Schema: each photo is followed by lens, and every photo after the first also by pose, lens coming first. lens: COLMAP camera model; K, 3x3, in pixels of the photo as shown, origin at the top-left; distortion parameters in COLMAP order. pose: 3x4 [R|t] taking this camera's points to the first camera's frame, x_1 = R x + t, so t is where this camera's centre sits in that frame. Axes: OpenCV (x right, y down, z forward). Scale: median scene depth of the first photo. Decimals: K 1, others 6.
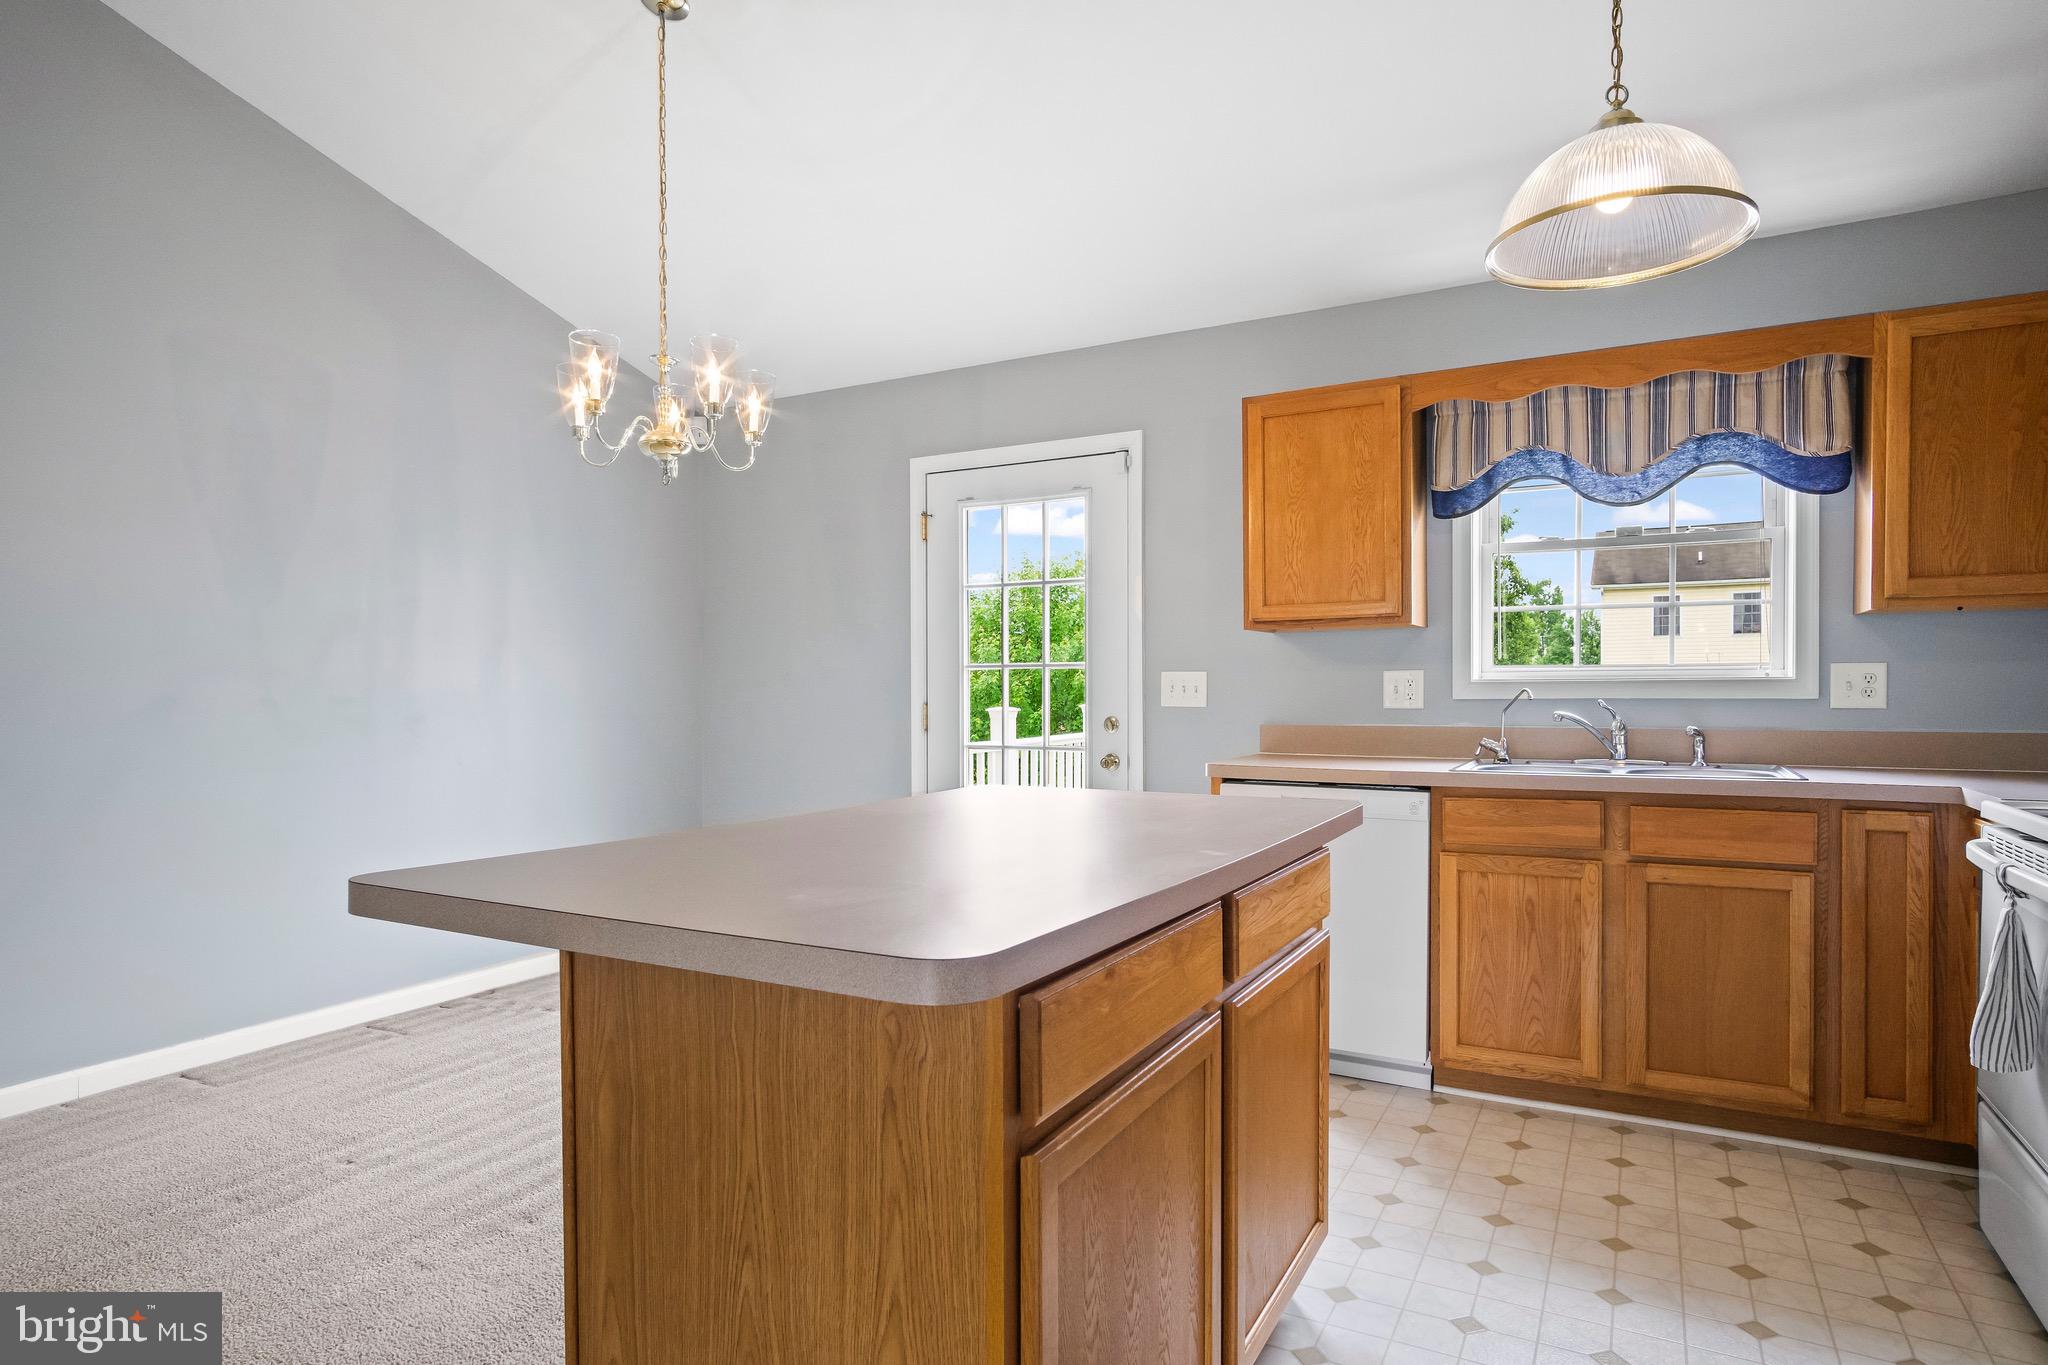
lens RADIAL K [[1134.4, 0, 1020.0], [0, 1134.4, 708.7], [0, 0, 1]] dist [-0.007225, 0.001509]
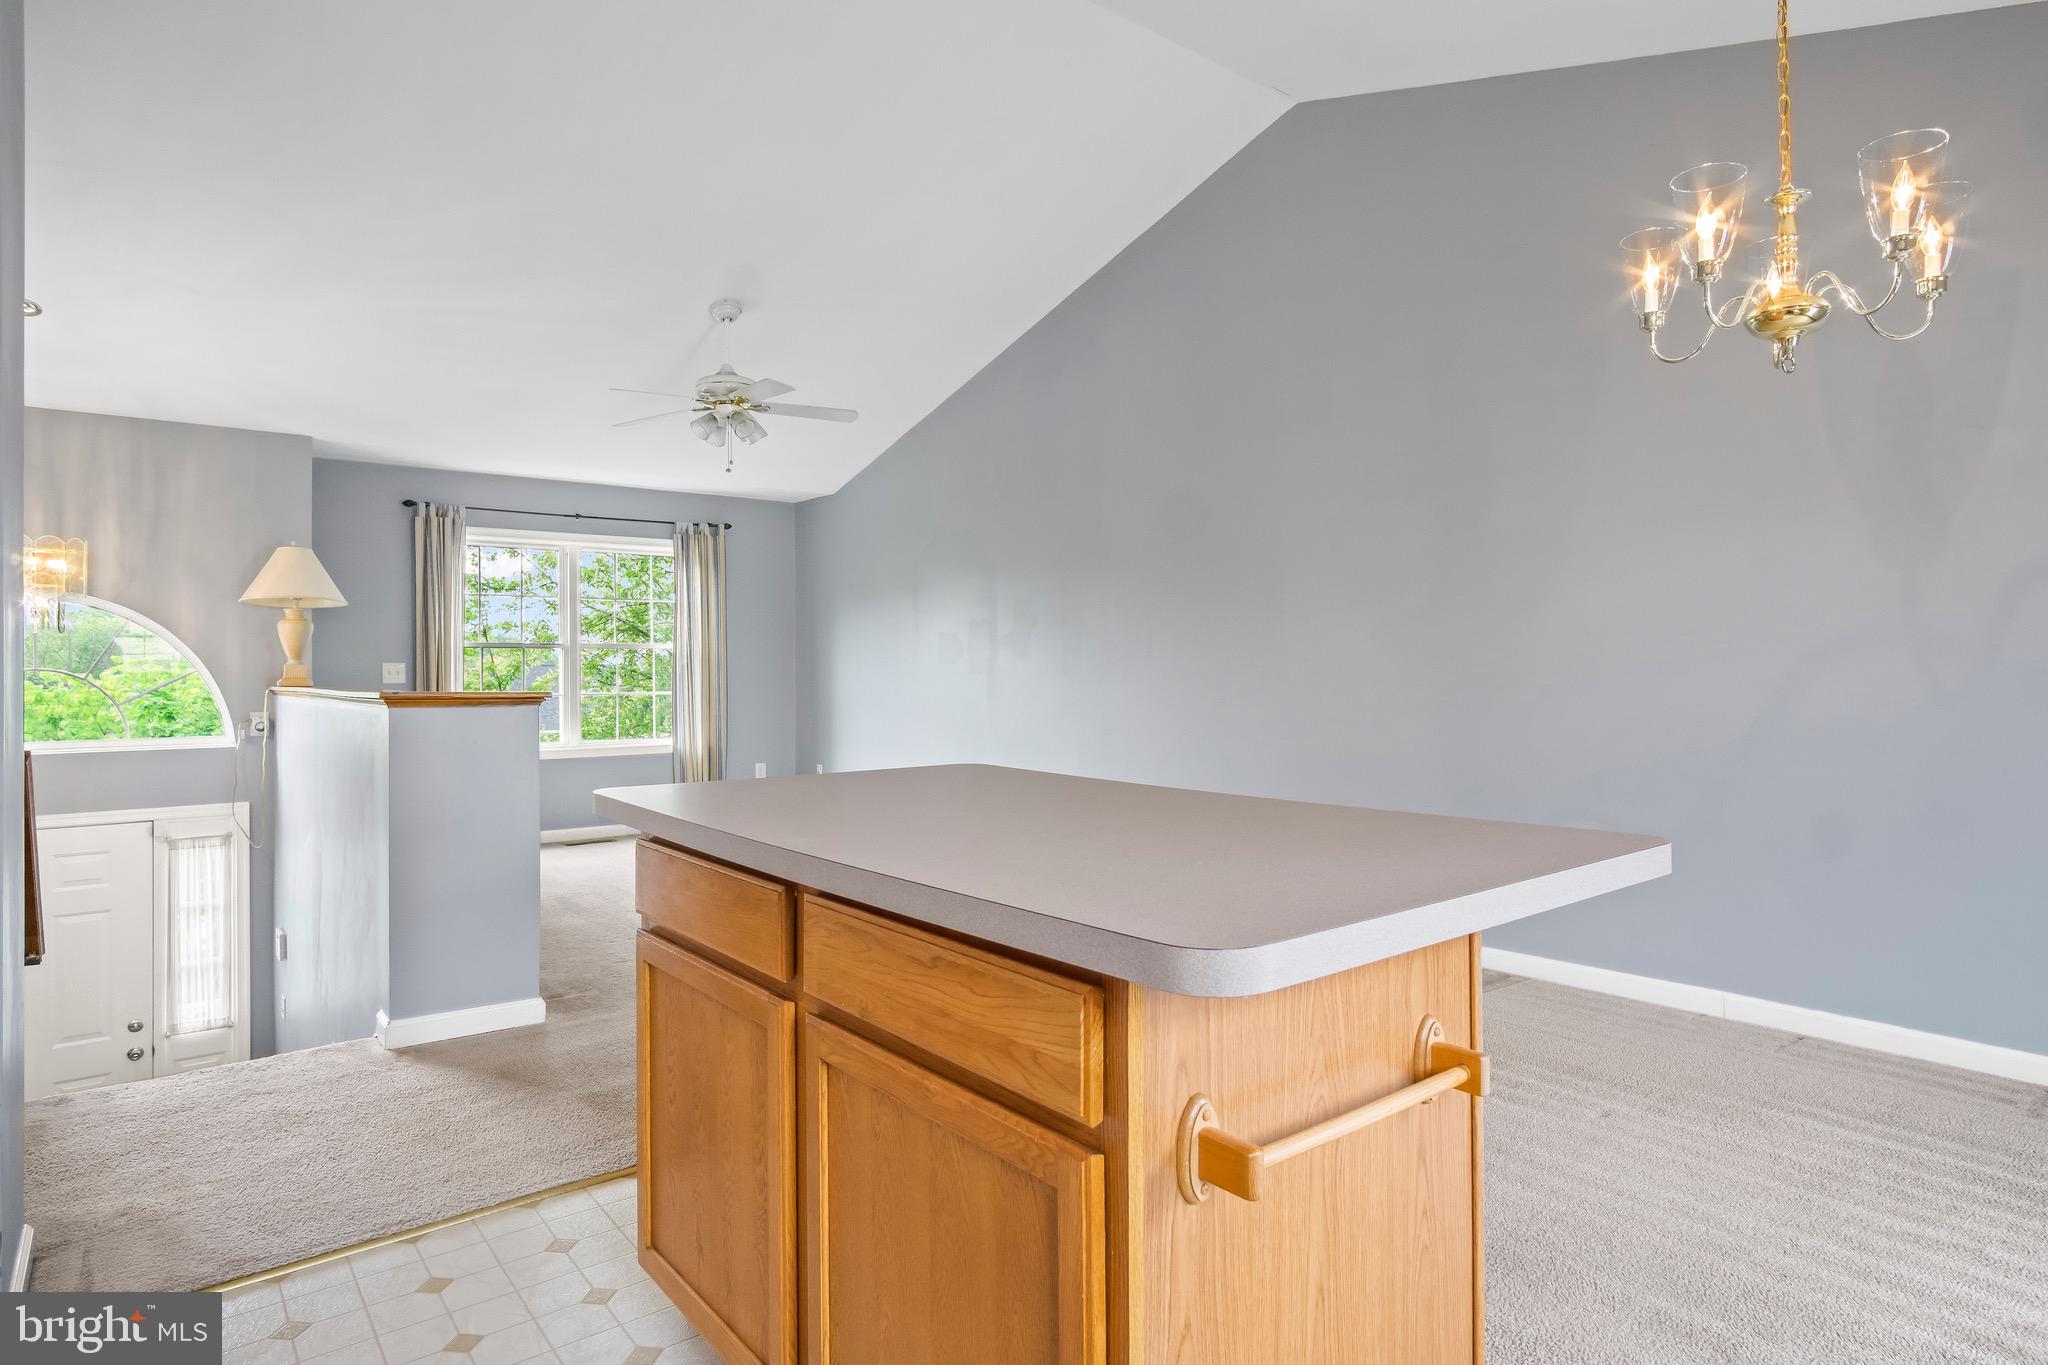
lens RADIAL K [[1121.5, 0, 1023.7], [0, 1121.5, 669.5], [0, 0, 1]] dist [0.002167, 0.001522]
pose [[-0.390841, 0.009330, -0.920411, 0.487831], [-0.005973, 0.999902, 0.012672, -0.017954], [0.920439, 0.010450, -0.390747, 0.778233]]
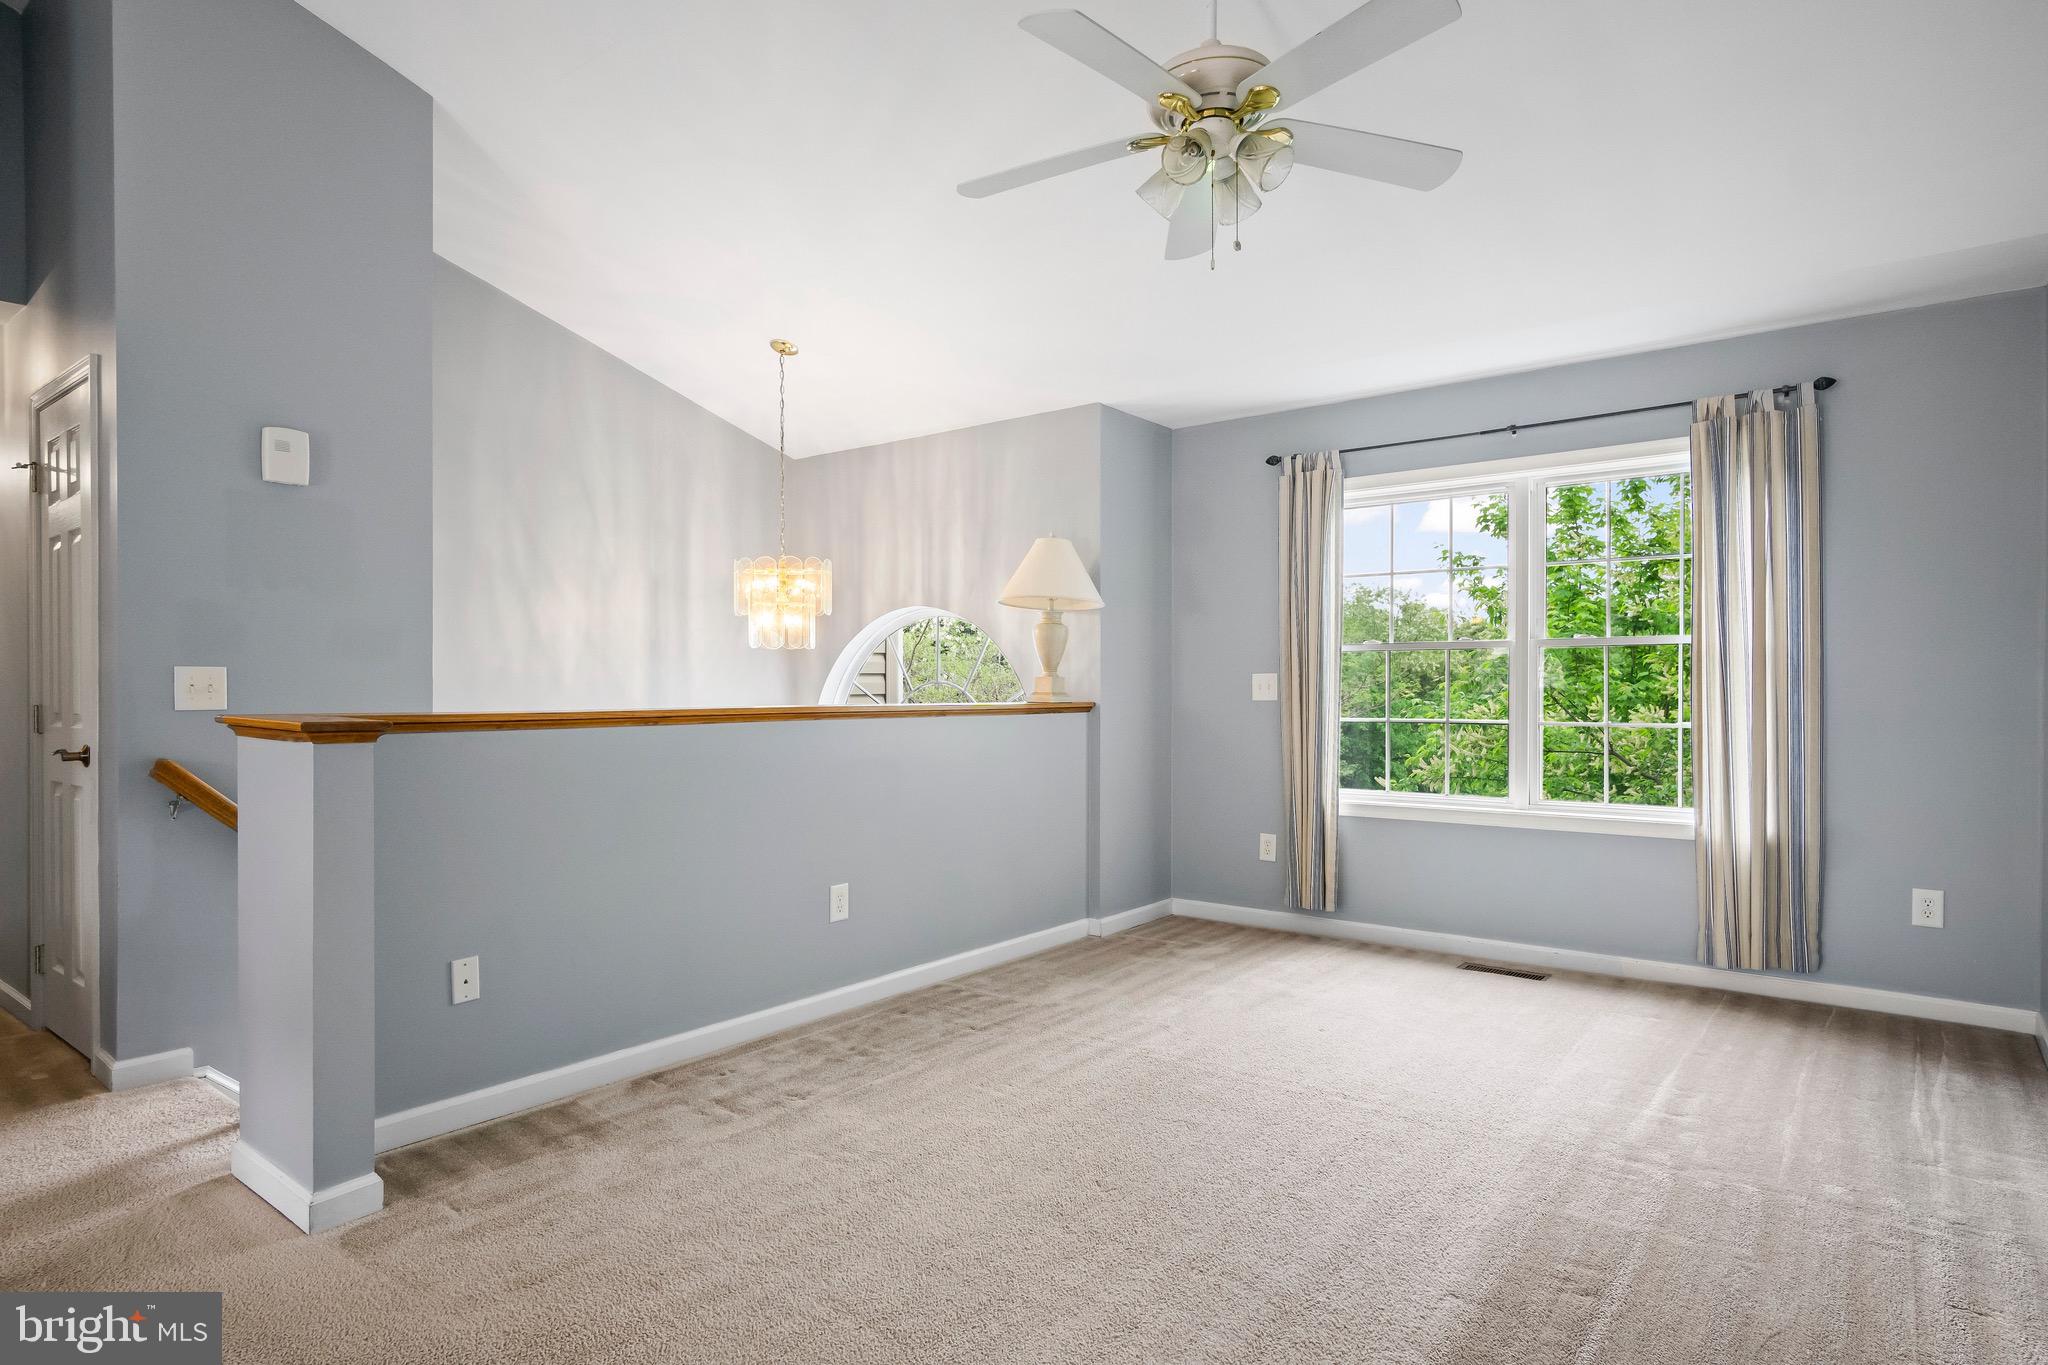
lens RADIAL K [[1140.2, 0, 980.7], [0, 1140.2, 686.9], [0, 0, 1]] dist [-0.009783, 0.001316]
pose [[-0.984812, 0.006619, 0.173499, -0.924838], [0.009319, 0.999848, 0.014752, -0.003860], [-0.173375, 0.016144, -0.984724, 0.541596]]
